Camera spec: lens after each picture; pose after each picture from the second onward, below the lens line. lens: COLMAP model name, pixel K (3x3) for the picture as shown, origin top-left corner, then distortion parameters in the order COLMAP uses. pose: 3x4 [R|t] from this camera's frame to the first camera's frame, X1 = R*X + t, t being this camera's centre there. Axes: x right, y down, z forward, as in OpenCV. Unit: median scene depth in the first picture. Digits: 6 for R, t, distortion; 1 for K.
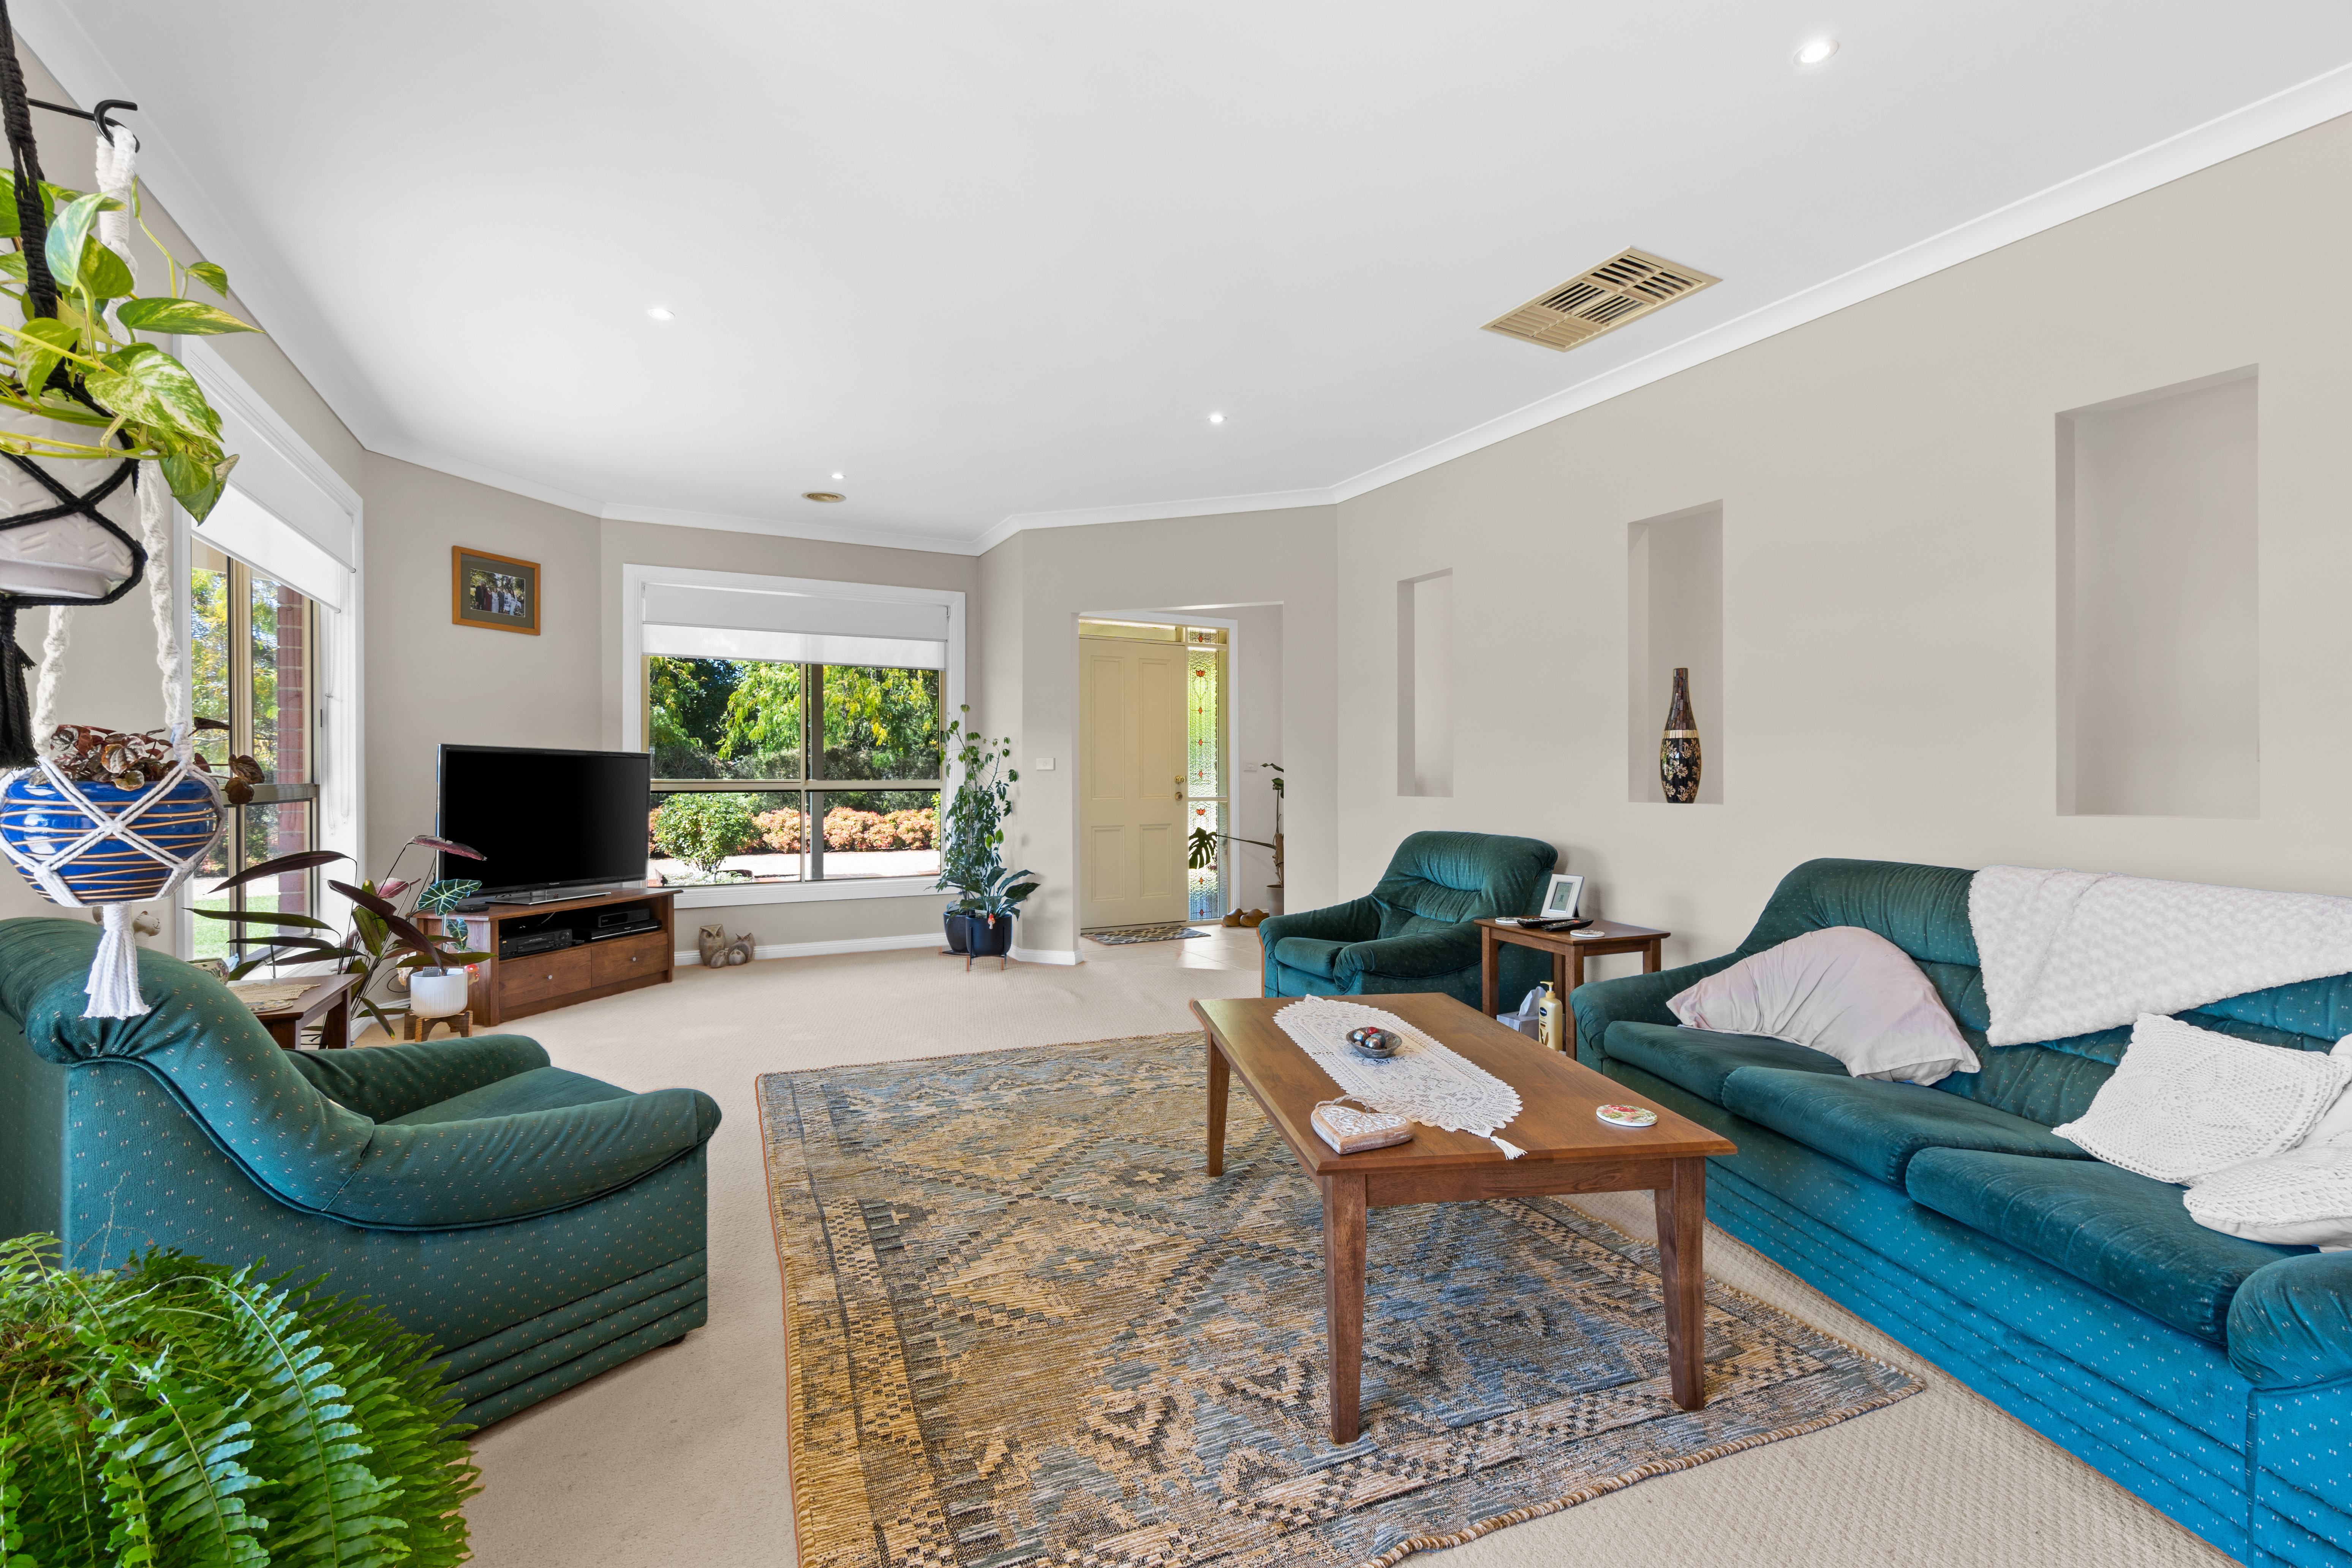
lens RADIAL K [[1012.6, 0, 1175.8], [0, 1012.6, 776.4], [0, 0, 1]] dist [-0.002234, -0.000191]
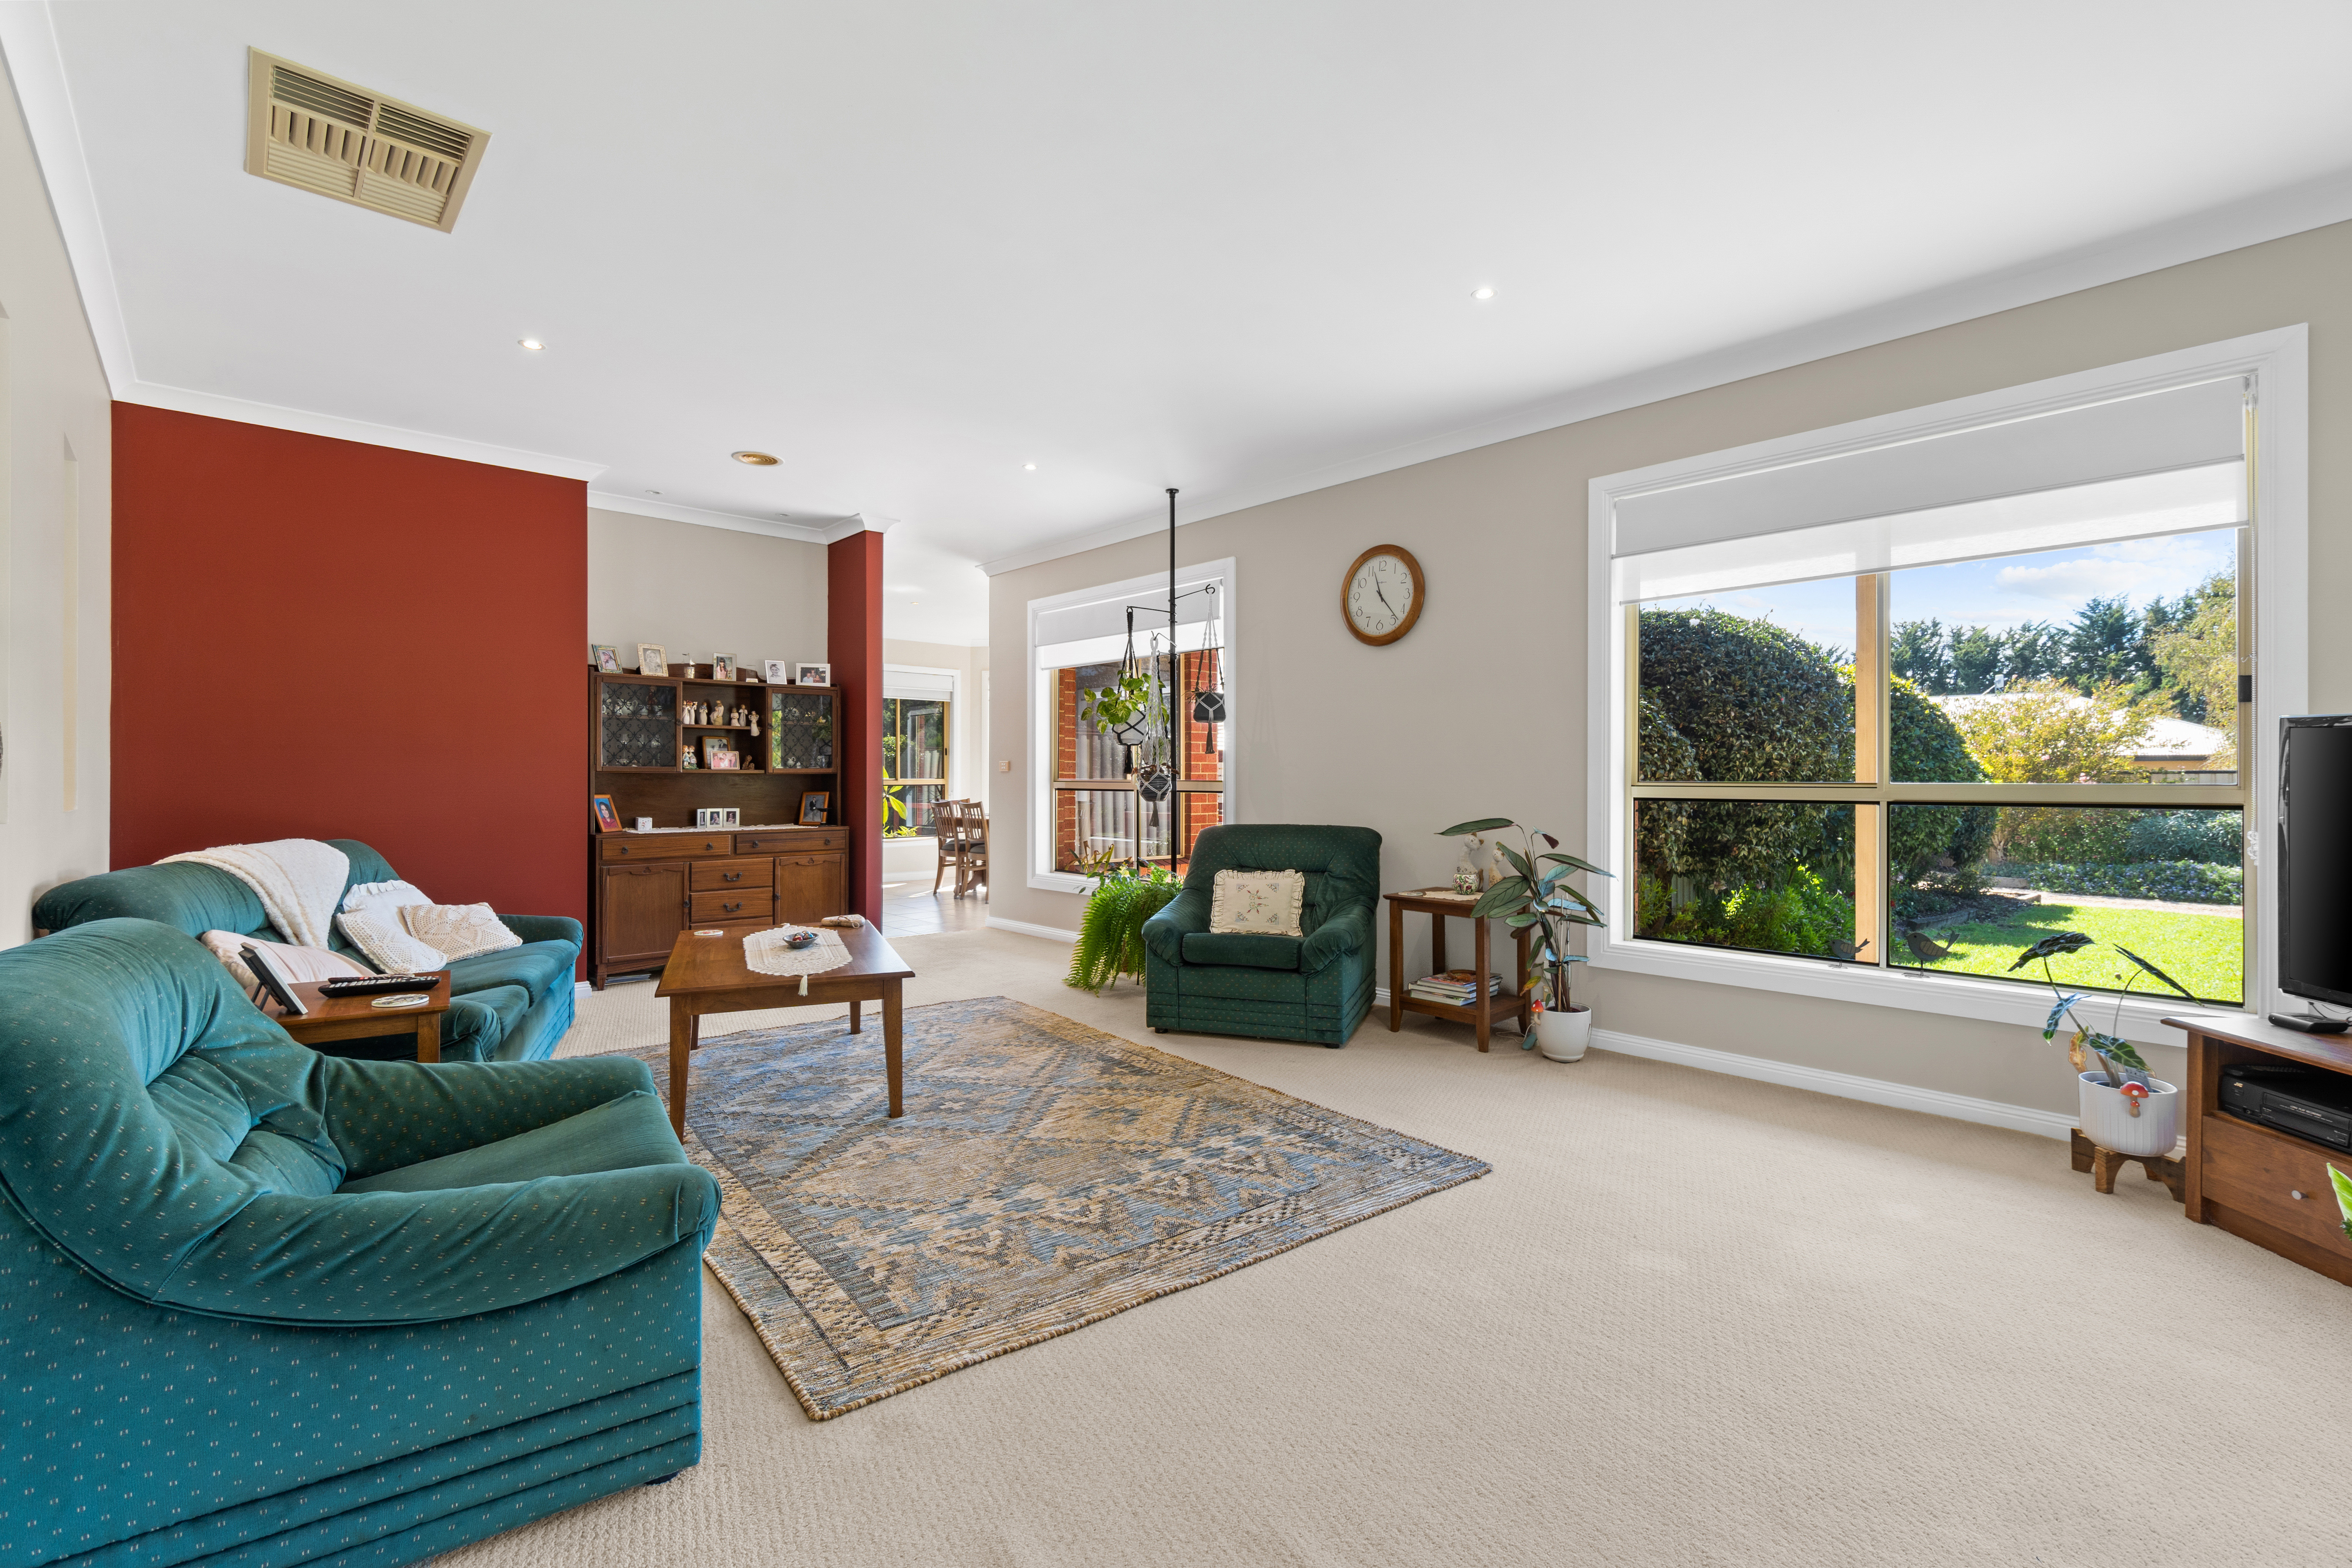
lens RADIAL K [[1012.6, 0, 1175.8], [0, 1012.6, 776.4], [0, 0, 1]] dist [-0.002234, -0.000191]
pose [[-0.965488, 0.000536, -0.260449, 0.025726], [-0.000301, 0.999995, 0.003172, -0.002097], [0.260449, 0.003141, -0.965483, 1.869909]]
